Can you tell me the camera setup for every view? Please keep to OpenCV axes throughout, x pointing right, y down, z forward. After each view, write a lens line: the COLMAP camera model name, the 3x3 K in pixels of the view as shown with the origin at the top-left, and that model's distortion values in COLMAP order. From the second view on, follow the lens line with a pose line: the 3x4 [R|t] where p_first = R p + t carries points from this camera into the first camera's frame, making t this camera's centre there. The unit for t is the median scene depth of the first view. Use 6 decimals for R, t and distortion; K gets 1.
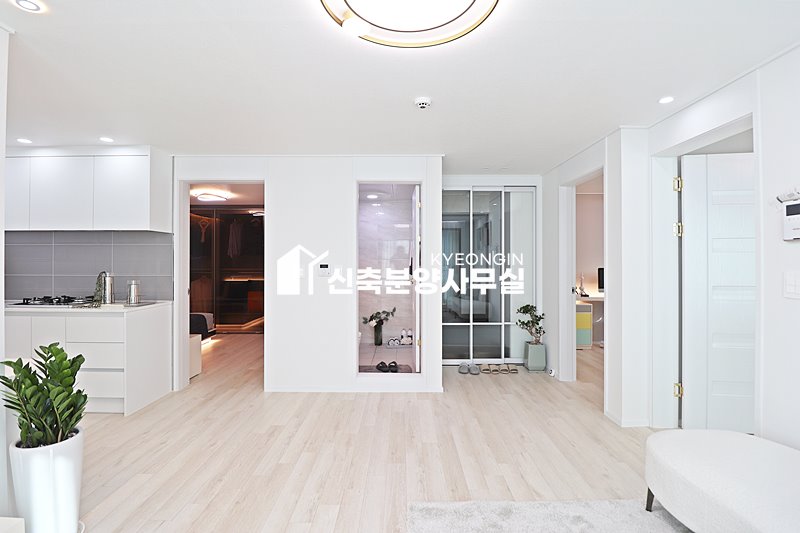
lens RADIAL K [[366.1, 0, 399.4], [0, 366.1, 257.8], [0, 0, 1]] dist [-0.000353, -0.013336]
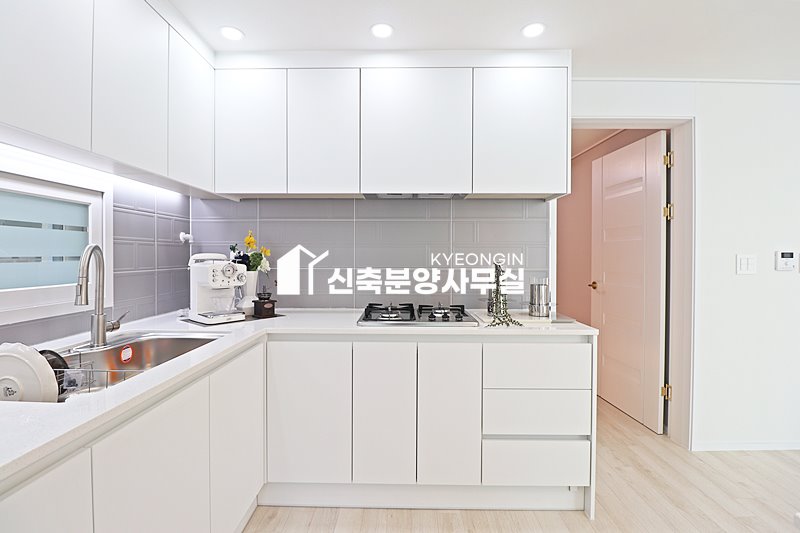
lens RADIAL K [[366.1, 0, 399.4], [0, 366.1, 257.8], [0, 0, 1]] dist [-0.000353, -0.013336]
pose [[0.999895, -0.000543, -0.014481, -0.885398], [0.000802, 0.999841, 0.017841, 0.016104], [0.014469, -0.017851, 0.999736, 0.369970]]
